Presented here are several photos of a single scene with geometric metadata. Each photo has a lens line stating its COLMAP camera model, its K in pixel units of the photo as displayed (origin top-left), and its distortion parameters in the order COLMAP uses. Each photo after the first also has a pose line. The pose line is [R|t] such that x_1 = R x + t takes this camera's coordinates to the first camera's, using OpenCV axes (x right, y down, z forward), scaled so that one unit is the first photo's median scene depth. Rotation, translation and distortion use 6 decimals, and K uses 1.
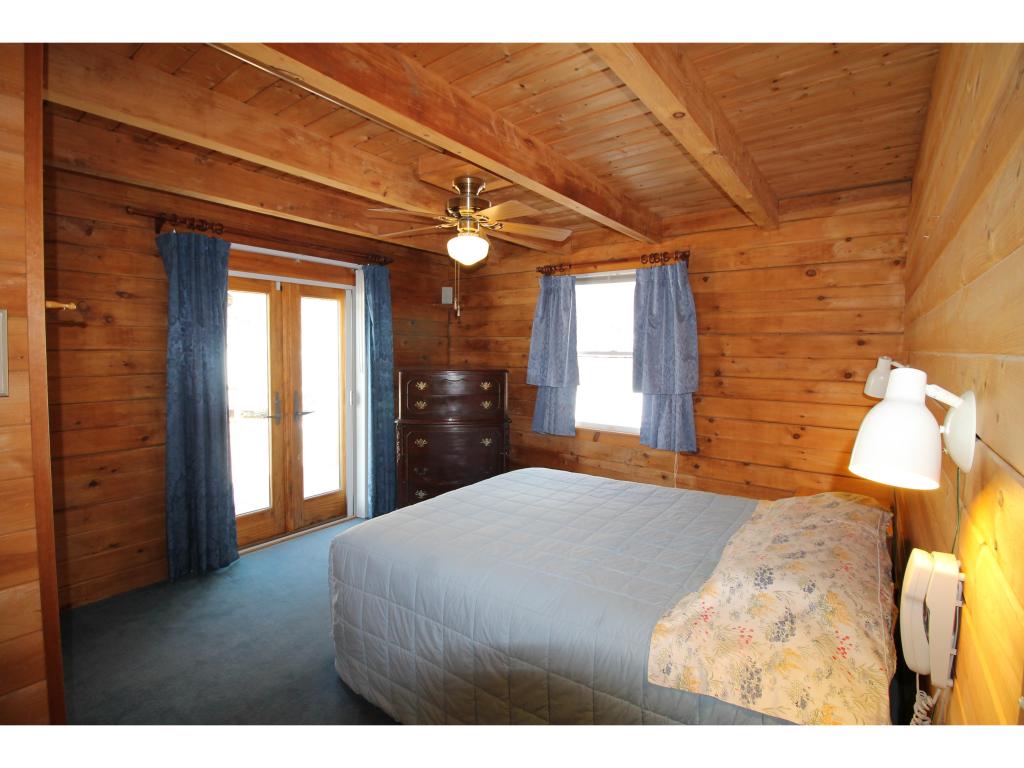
lens RADIAL K [[488.3, 0, 511.9], [0, 488.3, 371.8], [0, 0, 1]] dist [-0.001676, -0.000650]
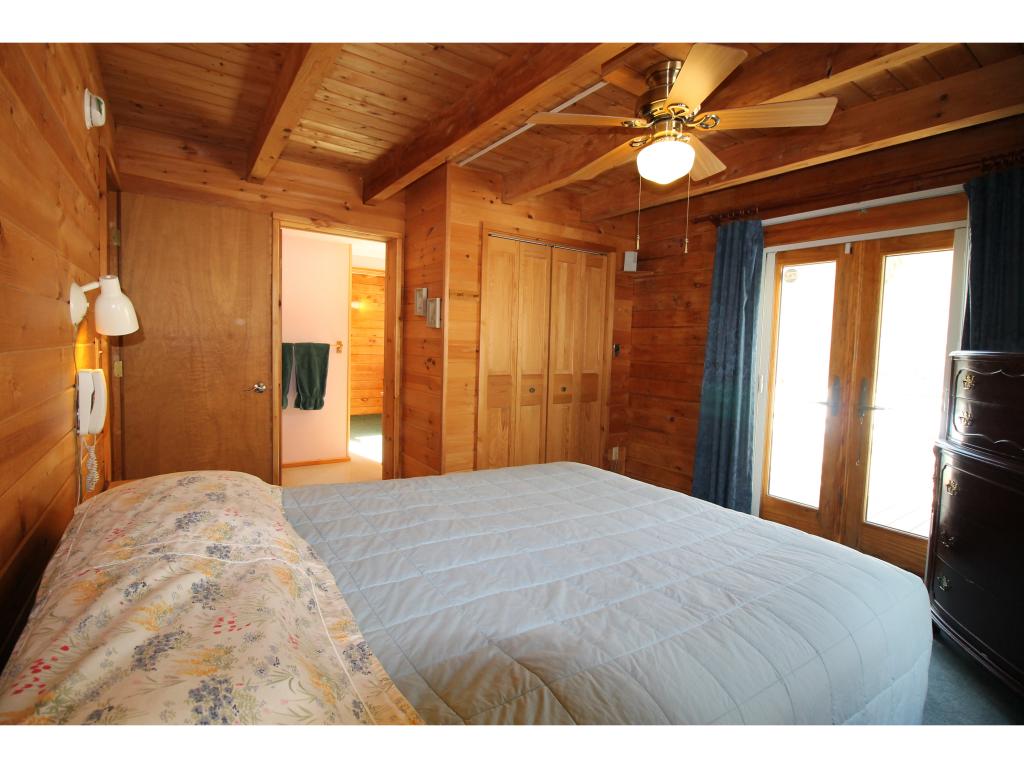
lens RADIAL K [[488.3, 0, 511.9], [0, 488.3, 371.8], [0, 0, 1]] dist [-0.001676, -0.000650]
pose [[-0.308236, 0.025415, -0.950970, 0.640856], [-0.088353, 0.994558, 0.055218, 0.049548], [0.947198, 0.101041, -0.304313, 0.948879]]
